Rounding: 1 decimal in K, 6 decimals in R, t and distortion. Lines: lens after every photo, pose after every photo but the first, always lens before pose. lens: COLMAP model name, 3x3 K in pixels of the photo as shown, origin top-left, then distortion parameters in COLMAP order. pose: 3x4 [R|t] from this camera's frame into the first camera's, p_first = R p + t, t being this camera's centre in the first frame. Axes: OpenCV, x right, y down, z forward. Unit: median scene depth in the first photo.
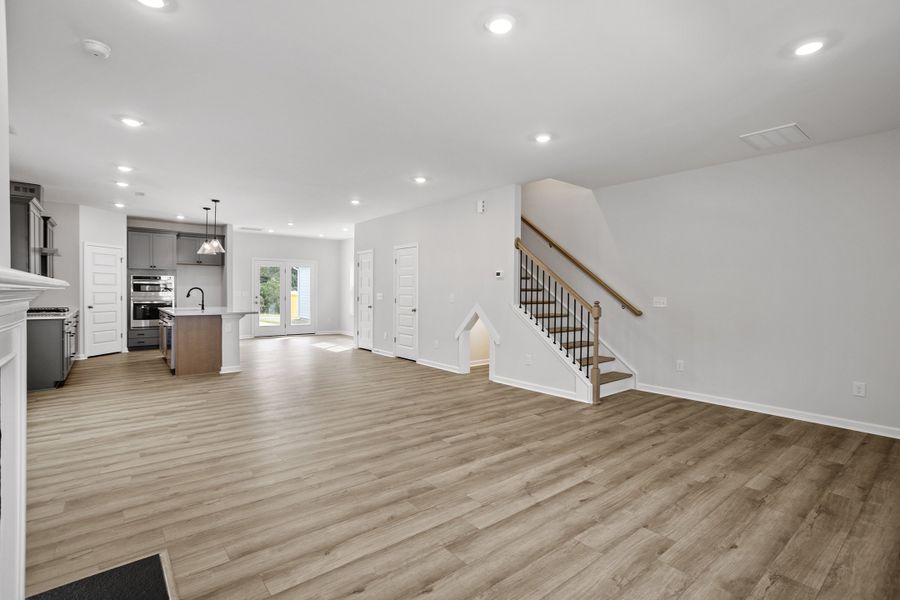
lens RADIAL K [[434.1, 0, 462.4], [0, 434.1, 293.7], [0, 0, 1]] dist [-0.034183, 0.011474]
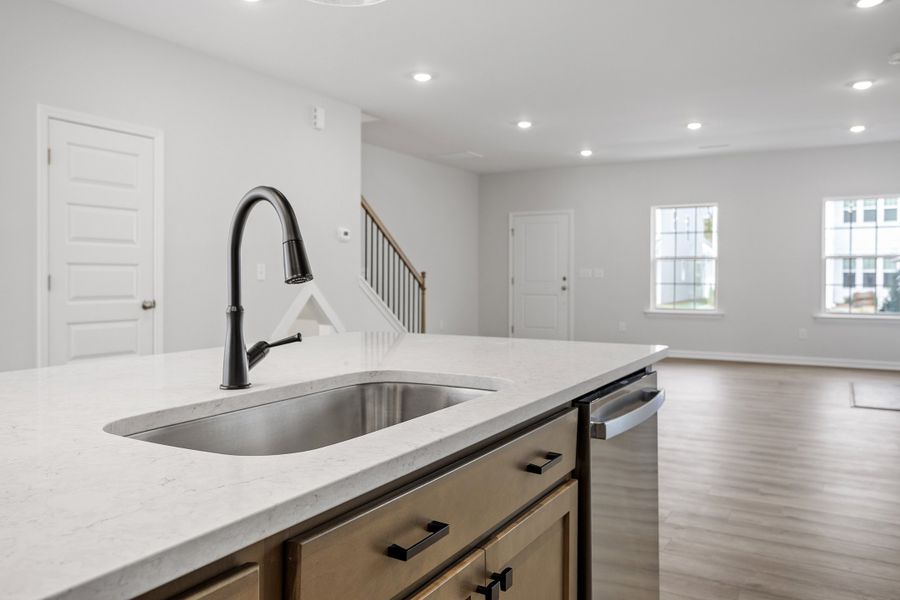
lens RADIAL K [[687.6, 0, 440.4], [0, 687.6, 279.4], [0, 0, 1]] dist [-0.009185, -0.005497]
pose [[-0.335871, -0.017637, 0.941743, -1.680595], [-0.002956, 0.999839, 0.017671, 0.010357], [-0.941903, 0.003152, -0.335869, 2.139704]]
